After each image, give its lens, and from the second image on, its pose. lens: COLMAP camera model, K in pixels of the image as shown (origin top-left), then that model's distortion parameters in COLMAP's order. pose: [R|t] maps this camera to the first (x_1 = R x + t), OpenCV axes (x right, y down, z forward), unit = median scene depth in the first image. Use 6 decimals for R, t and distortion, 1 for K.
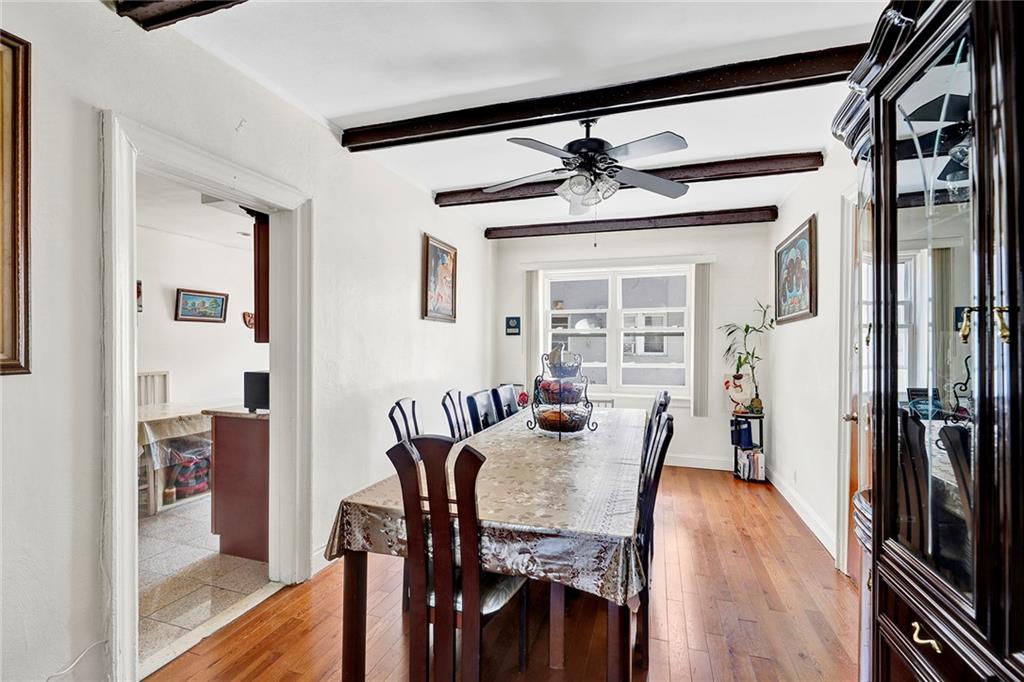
lens RADIAL K [[434.4, 0, 512.0], [0, 434.4, 341.0], [0, 0, 1]] dist [0.002390, -0.004298]
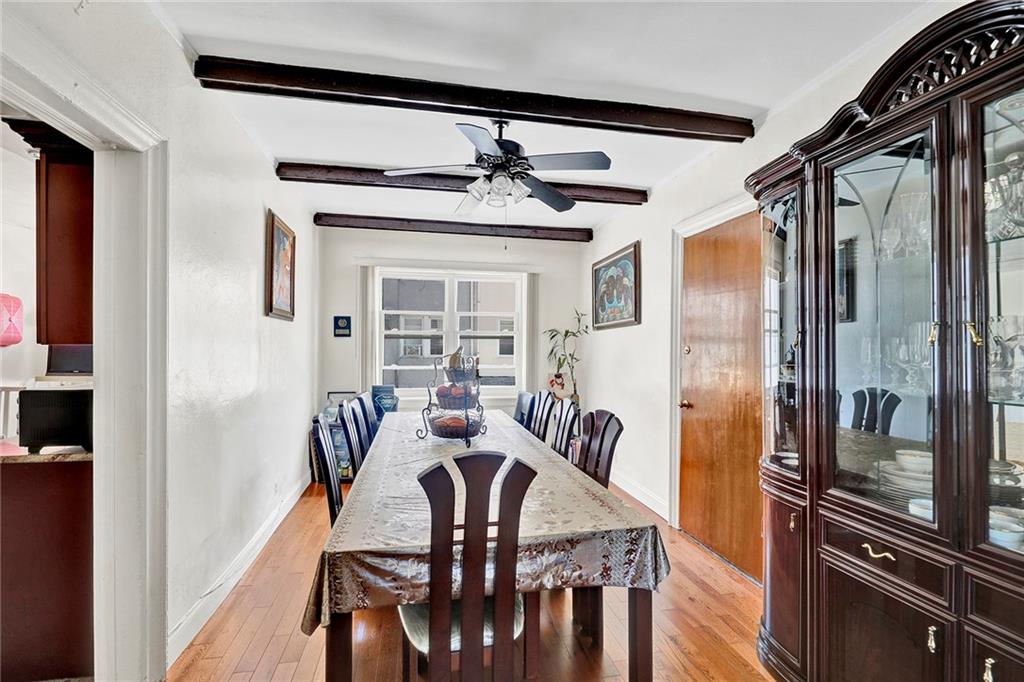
lens RADIAL K [[442.8, 0, 489.7], [0, 442.8, 345.7], [0, 0, 1]] dist [-0.002326, -0.000665]
pose [[0.884258, 0.001773, 0.466996, -0.254054], [-0.004149, 0.999983, 0.004059, 0.000353], [-0.466981, -0.005527, 0.884250, 0.092165]]
